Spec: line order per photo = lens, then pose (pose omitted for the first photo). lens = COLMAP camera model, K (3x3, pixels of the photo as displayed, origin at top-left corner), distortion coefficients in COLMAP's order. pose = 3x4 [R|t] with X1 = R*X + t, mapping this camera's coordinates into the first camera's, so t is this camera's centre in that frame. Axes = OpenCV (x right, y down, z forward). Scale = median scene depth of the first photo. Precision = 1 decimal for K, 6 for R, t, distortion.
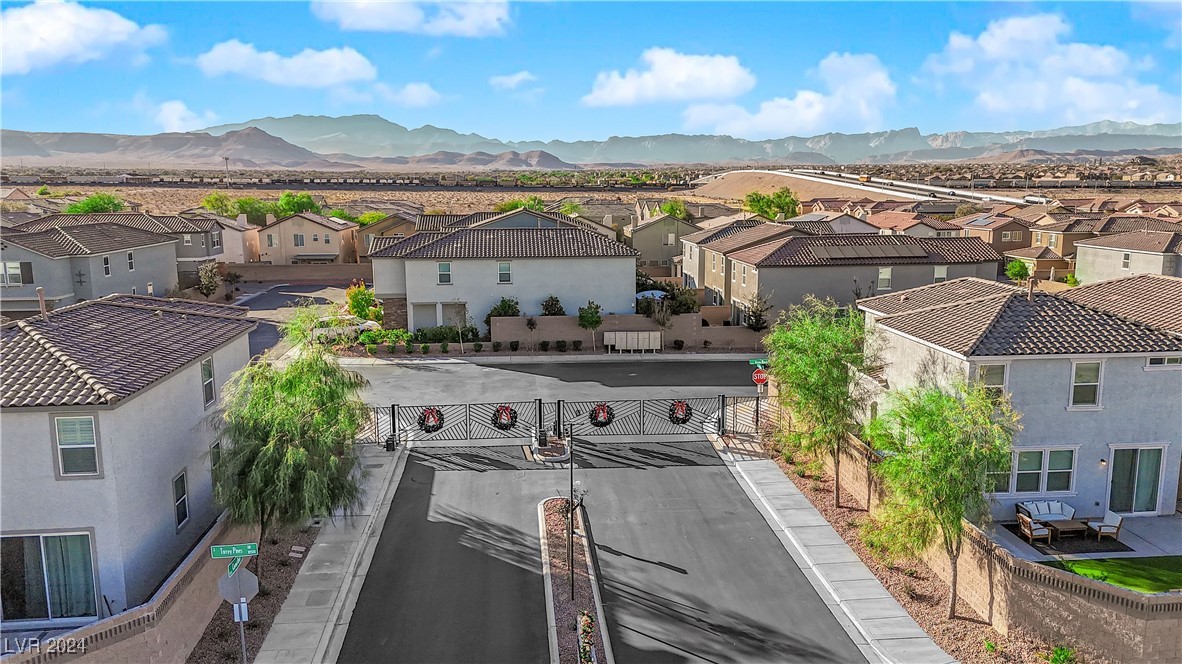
lens RADIAL K [[869.1, 0, 591.0], [0, 869.1, 332.0], [0, 0, 1]] dist [0.049754, -0.035859]
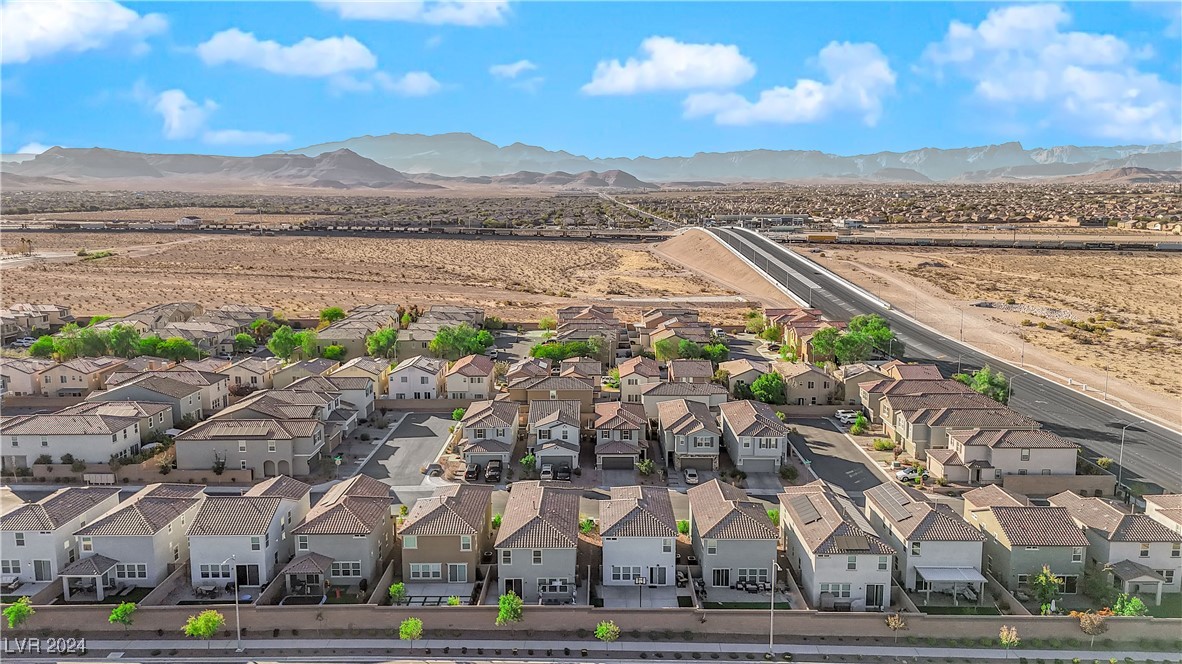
lens RADIAL K [[869.7, 0, 589.3], [0, 869.7, 325.7], [0, 0, 1]] dist [0.087711, -0.108169]
pose [[0.994528, 0.016972, -0.103085, 0.125009], [-0.019350, 0.999568, -0.022111, -0.028931], [0.102665, 0.023985, 0.994427, -0.083864]]
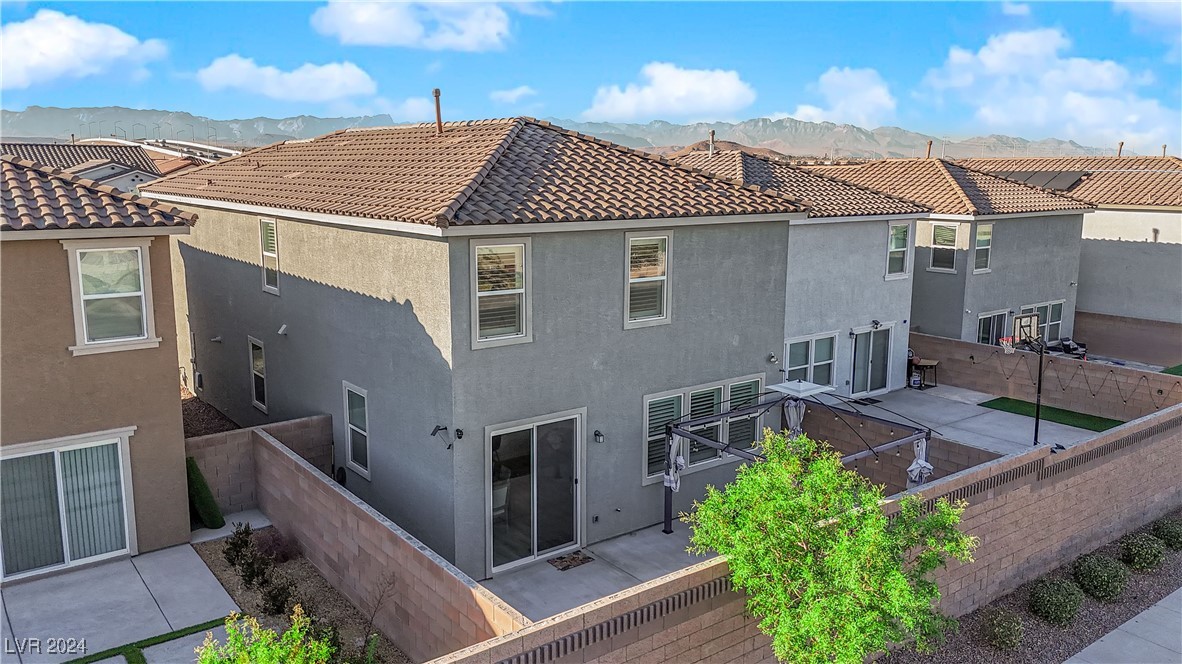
lens RADIAL K [[891.0, 0, 591.0], [0, 891.0, 332.0], [0, 0, 1]] dist [0.079962, -0.089738]
pose [[0.847228, -0.082892, 0.524722, 0.090684], [0.077340, 0.996474, 0.032543, 0.003321], [-0.525570, 0.013011, 0.850651, 0.026741]]
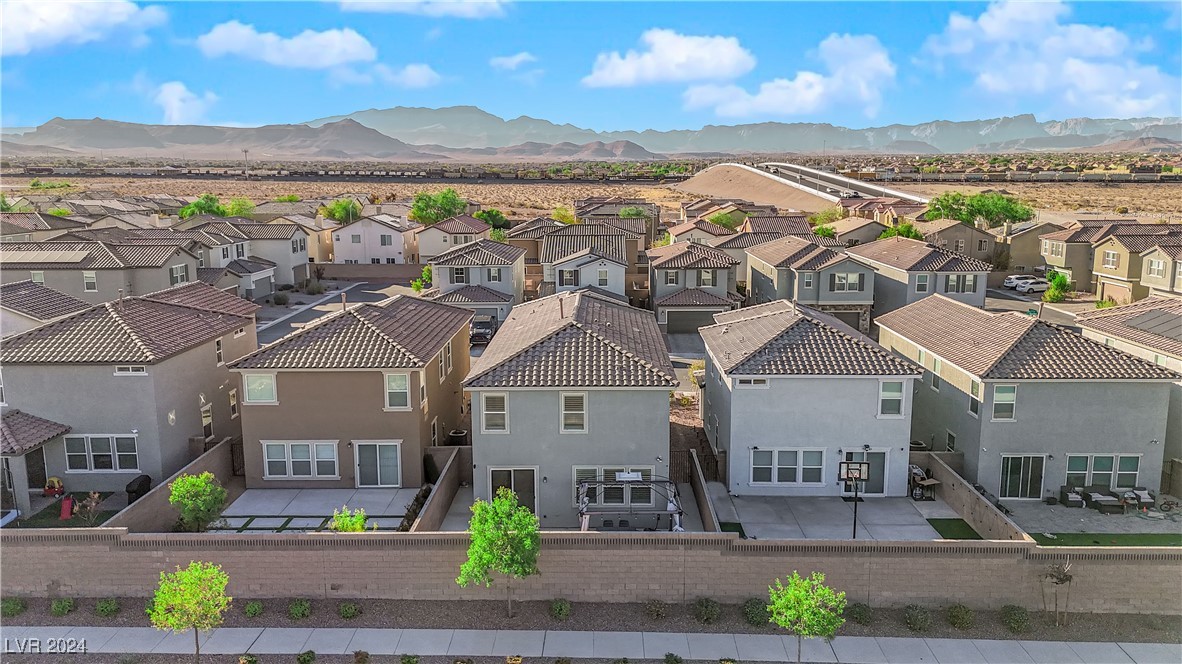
lens RADIAL K [[869.7, 0, 589.3], [0, 869.7, 325.7], [0, 0, 1]] dist [0.087711, -0.108169]
pose [[0.993740, 0.020379, -0.109842, 0.110673], [-0.019973, 0.999789, 0.004794, -0.002411], [0.109917, -0.002570, 0.993937, -0.003490]]
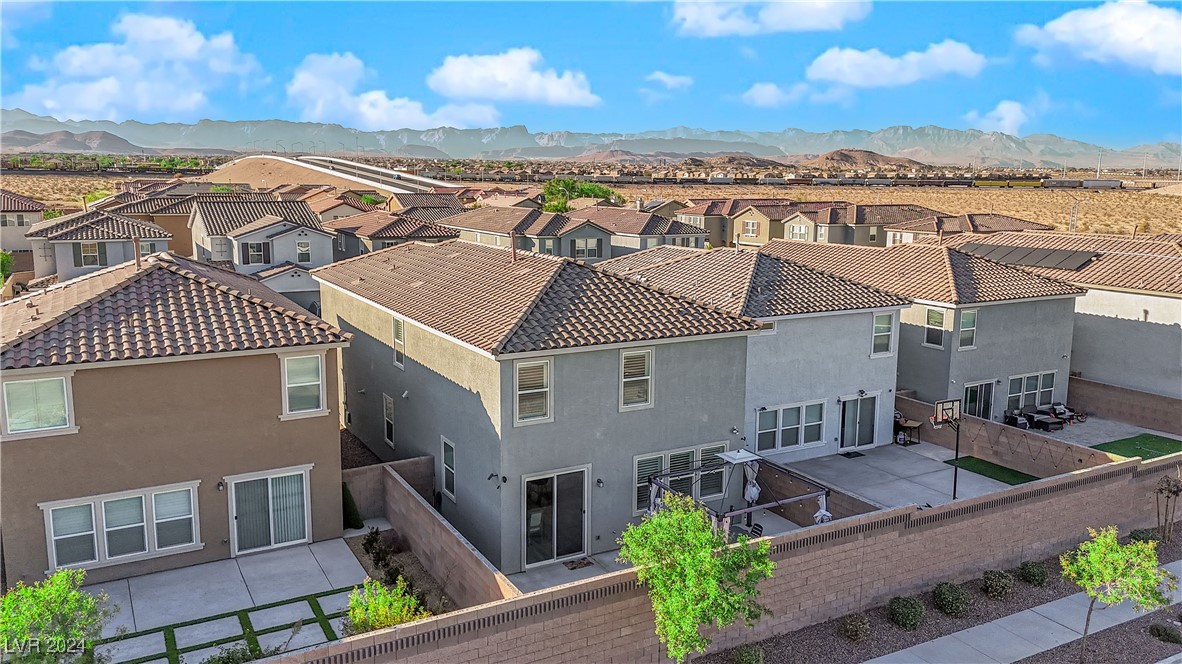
lens RADIAL K [[891.0, 0, 591.0], [0, 891.0, 332.0], [0, 0, 1]] dist [0.079962, -0.089738]
pose [[0.914129, -0.054451, 0.401749, 0.088684], [0.053321, 0.998479, 0.014004, 0.000360], [-0.401901, 0.008620, 0.915643, 0.014335]]
